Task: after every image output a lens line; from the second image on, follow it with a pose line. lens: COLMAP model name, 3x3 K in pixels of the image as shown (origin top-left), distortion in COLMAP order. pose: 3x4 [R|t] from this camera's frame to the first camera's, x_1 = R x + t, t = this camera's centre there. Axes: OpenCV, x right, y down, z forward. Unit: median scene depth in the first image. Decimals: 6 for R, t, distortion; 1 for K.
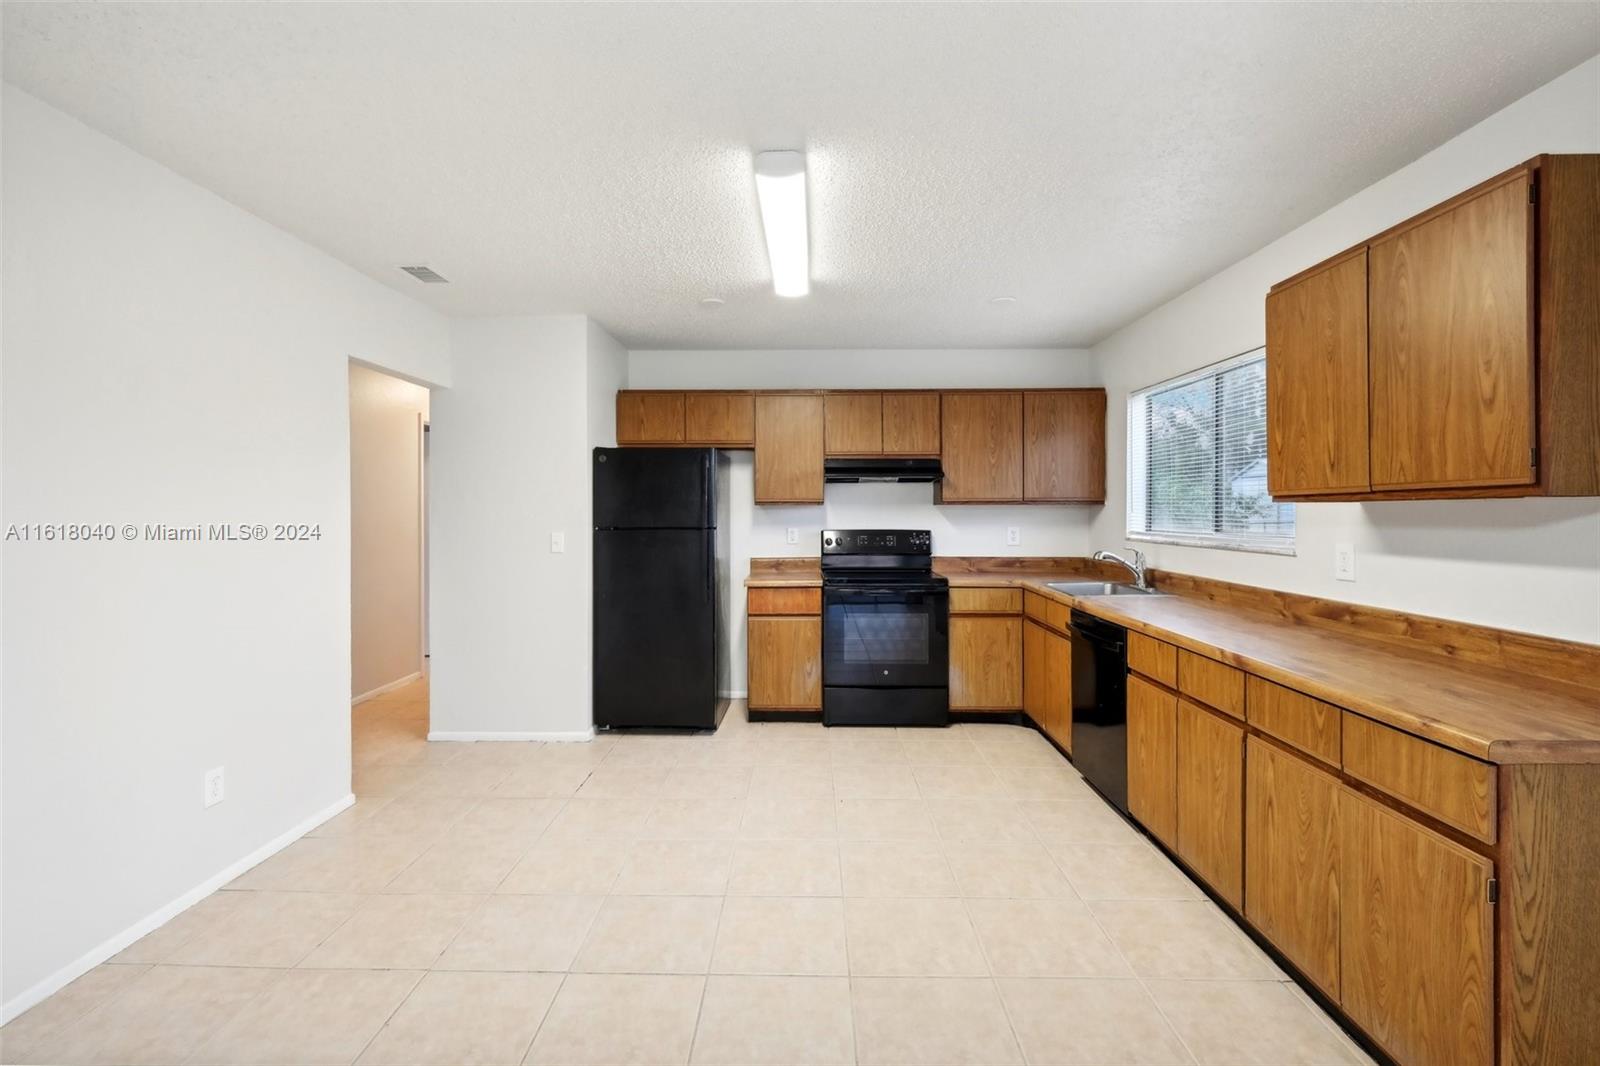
lens RADIAL K [[702.9, 0, 796.3], [0, 702.9, 515.4], [0, 0, 1]] dist [-0.002013, -0.000587]
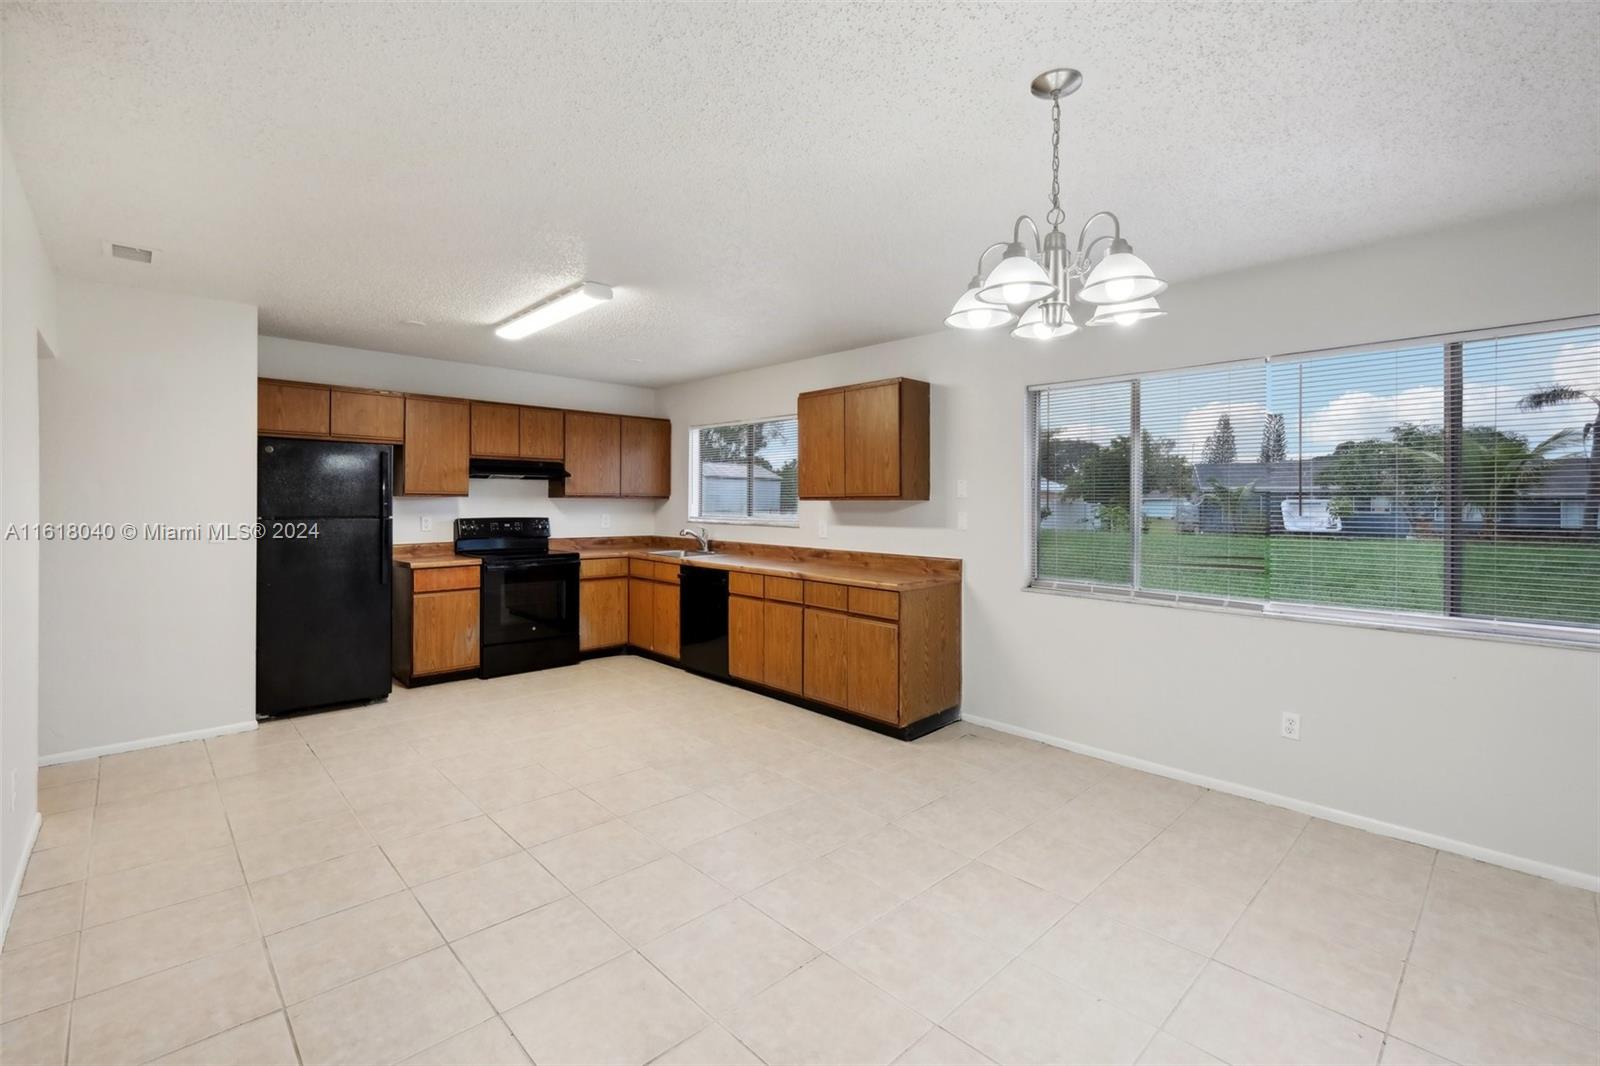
lens RADIAL K [[698.0, 0, 803.8], [0, 698.0, 506.7], [0, 0, 1]] dist [-0.002461, -0.000255]
pose [[0.703099, 0.001600, 0.711090, -0.432278], [-0.003408, 0.999994, 0.001120, -0.001865], [-0.711084, -0.003211, 0.703100, -0.245100]]
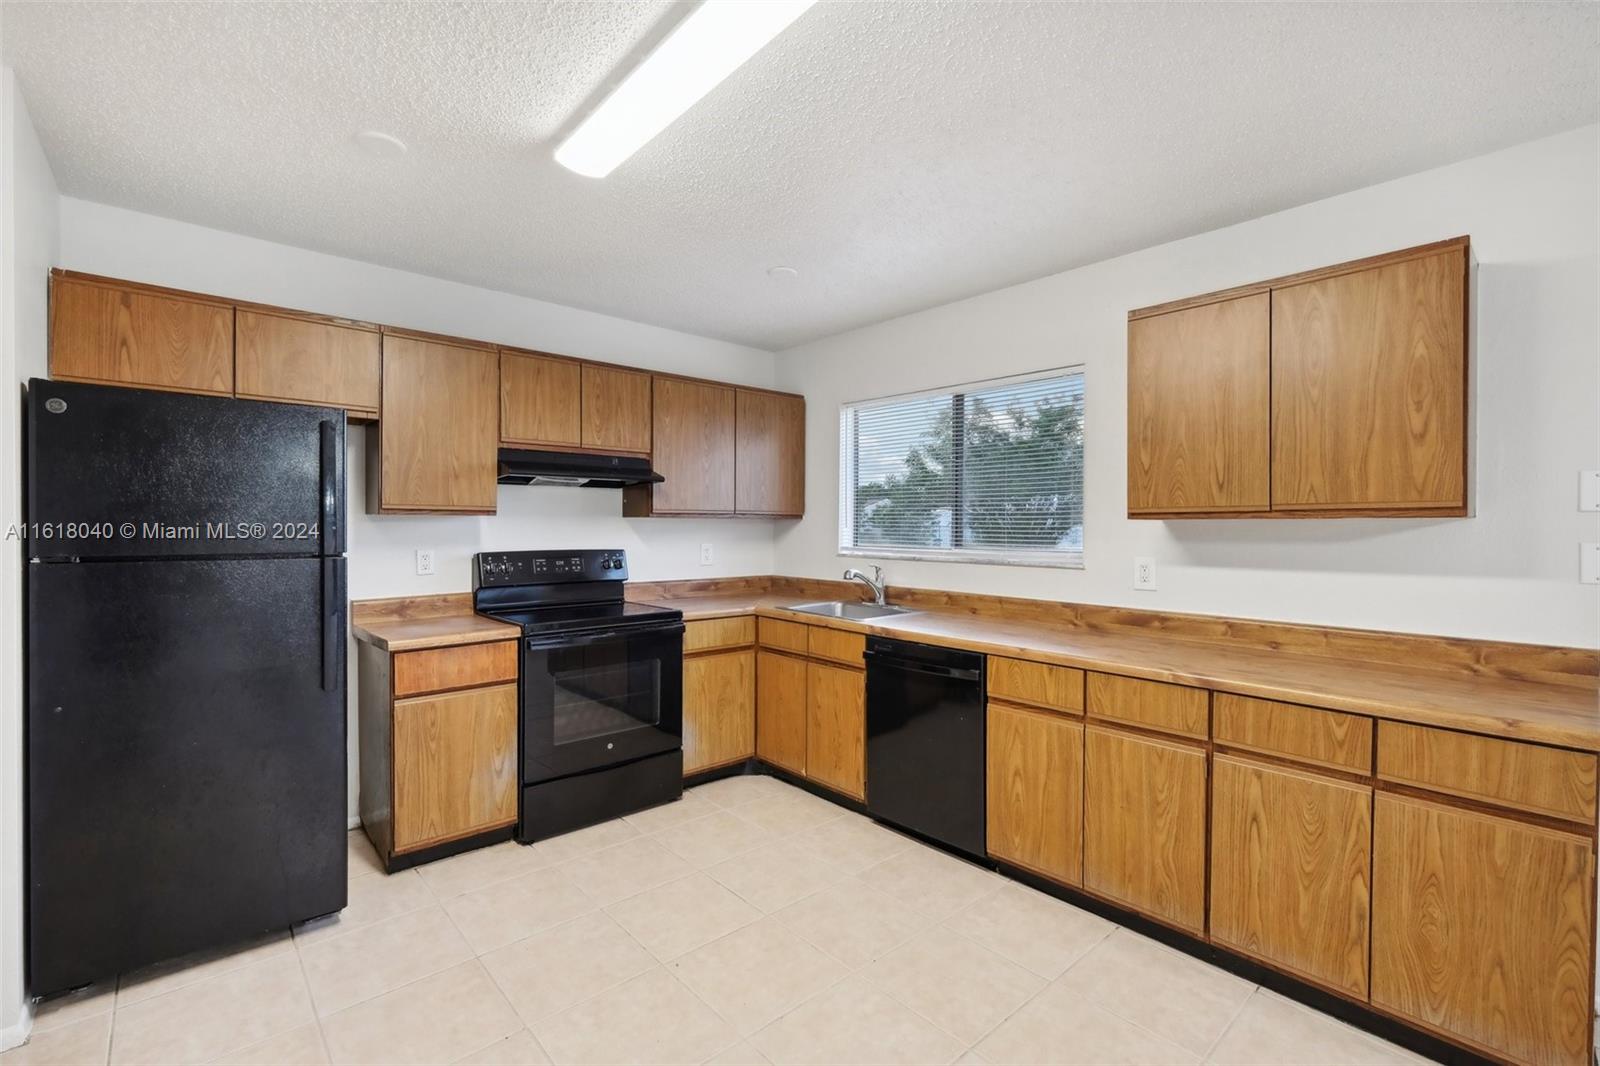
lens RADIAL K [[701.4, 0, 800.0], [0, 701.4, 533.0], [0, 0, 1]] dist [-0.002715, -0.000170]
pose [[0.730217, -0.002664, 0.683210, -0.225774], [-0.001099, 0.999987, 0.005075, -0.001789], [-0.683215, -0.004457, 0.730204, 0.334513]]
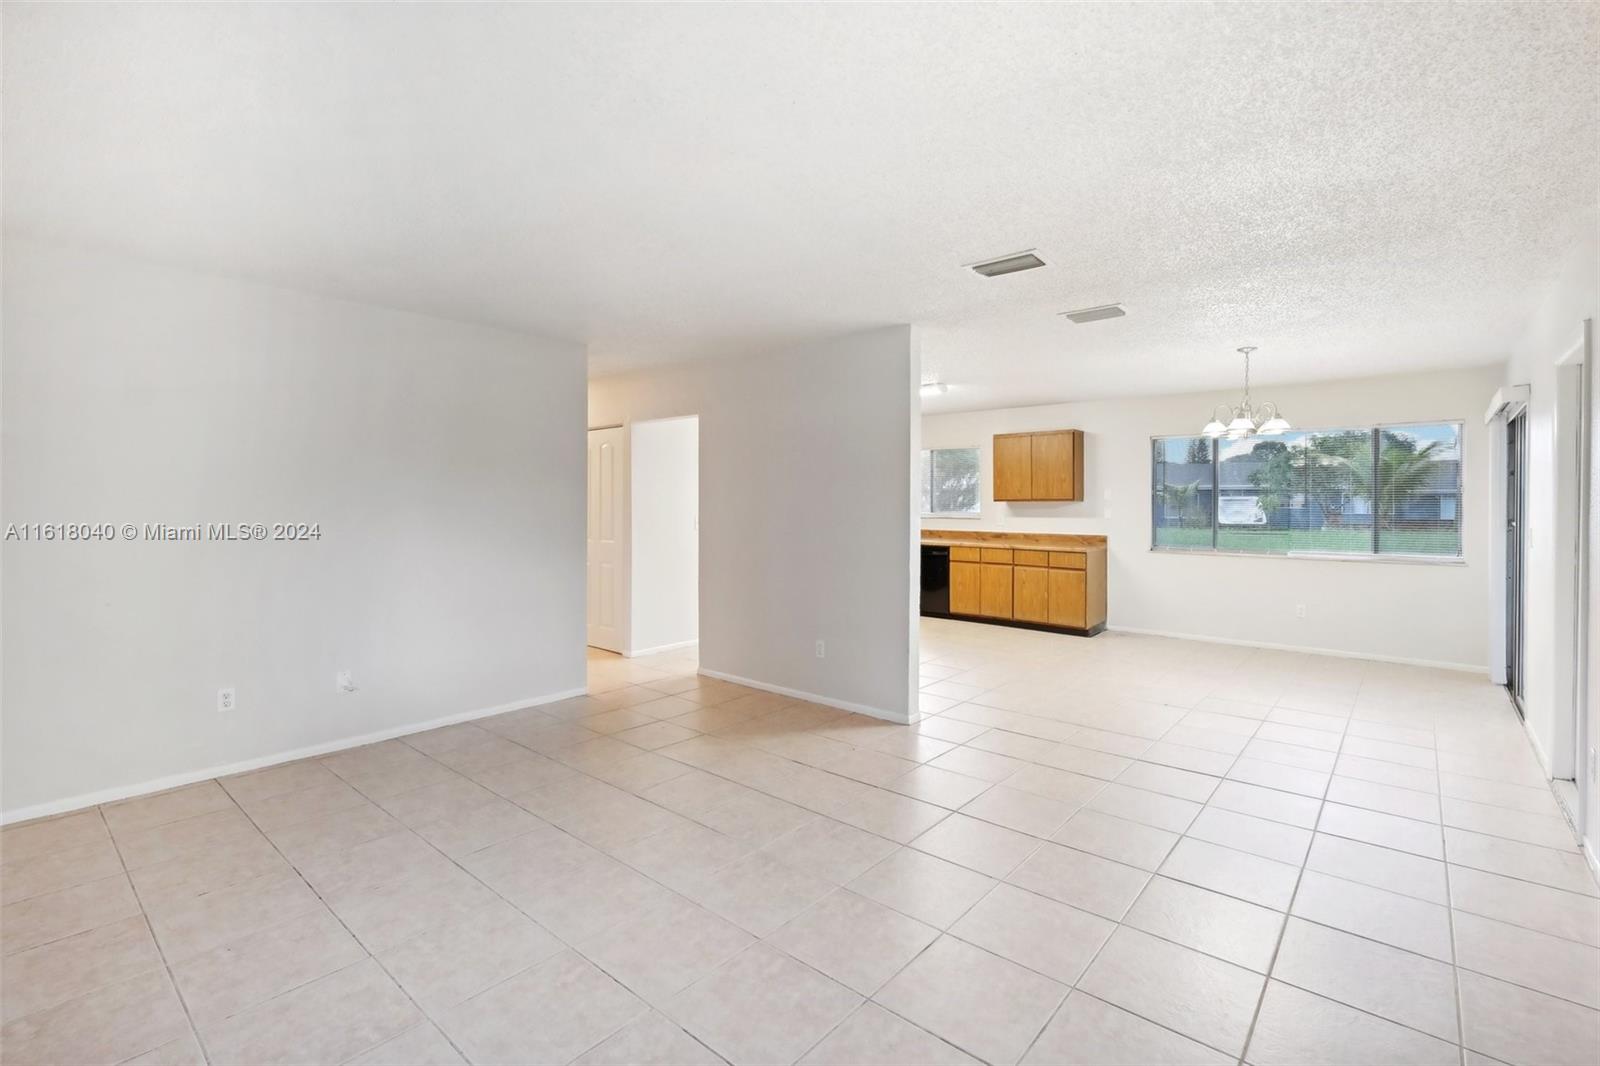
lens RADIAL K [[716.5, 0, 803.4], [0, 716.5, 515.0], [0, 0, 1]] dist [0.001176, 0.000588]
pose [[0.630416, -0.013202, 0.776146, -1.423165], [0.002445, 0.999884, 0.015021, -0.005446], [-0.776254, -0.007572, 0.630375, -0.234054]]
